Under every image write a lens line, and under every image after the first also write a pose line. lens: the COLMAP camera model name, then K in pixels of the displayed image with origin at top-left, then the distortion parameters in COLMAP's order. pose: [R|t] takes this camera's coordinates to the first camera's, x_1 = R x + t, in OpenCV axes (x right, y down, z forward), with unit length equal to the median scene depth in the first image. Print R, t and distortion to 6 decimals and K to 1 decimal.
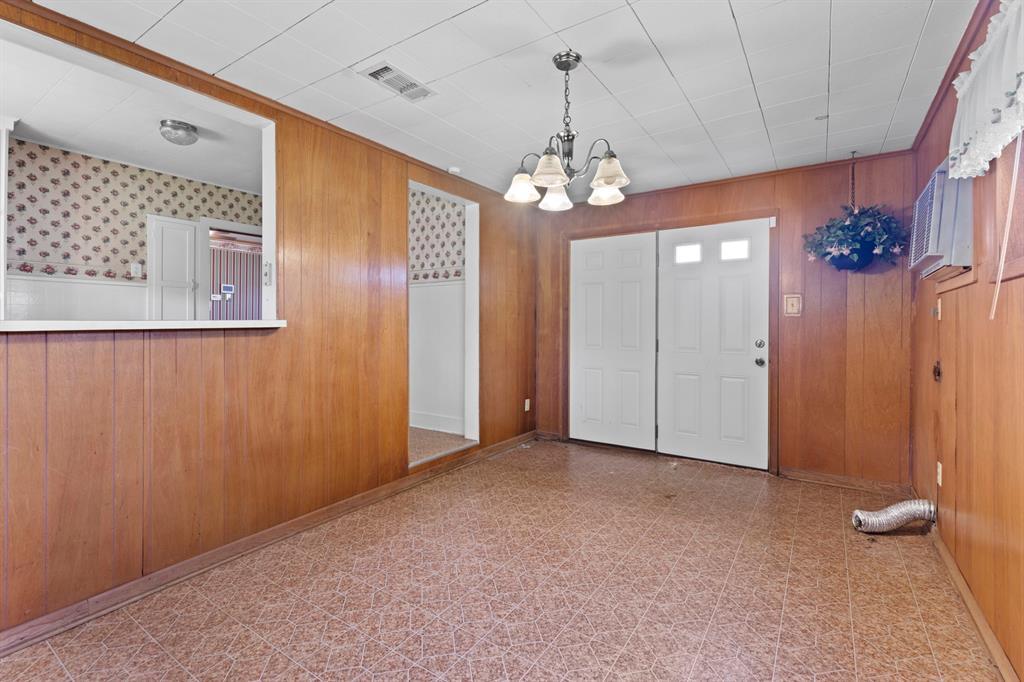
lens RADIAL K [[468.5, 0, 512.4], [0, 468.5, 327.4], [0, 0, 1]] dist [-0.011769, 0.000219]
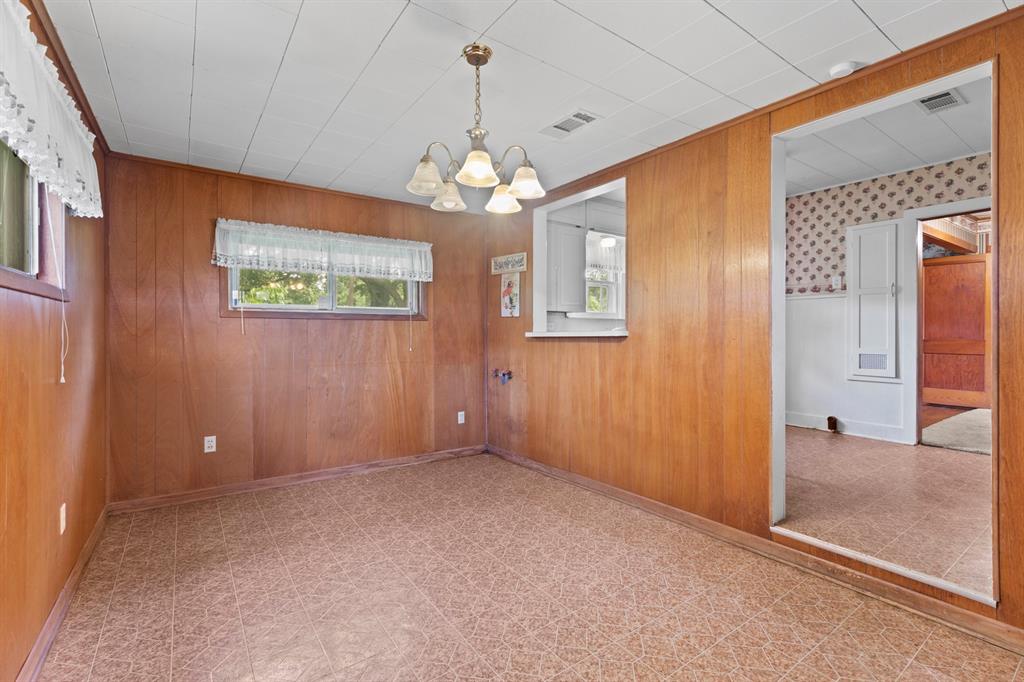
lens RADIAL K [[460.6, 0, 509.5], [0, 460.6, 331.2], [0, 0, 1]] dist [0.001224, -0.000128]
pose [[-0.367879, -0.001641, -0.929872, 0.647410], [-0.001838, 0.999998, -0.001038, -0.009727], [0.929872, 0.001327, -0.367881, 0.954018]]
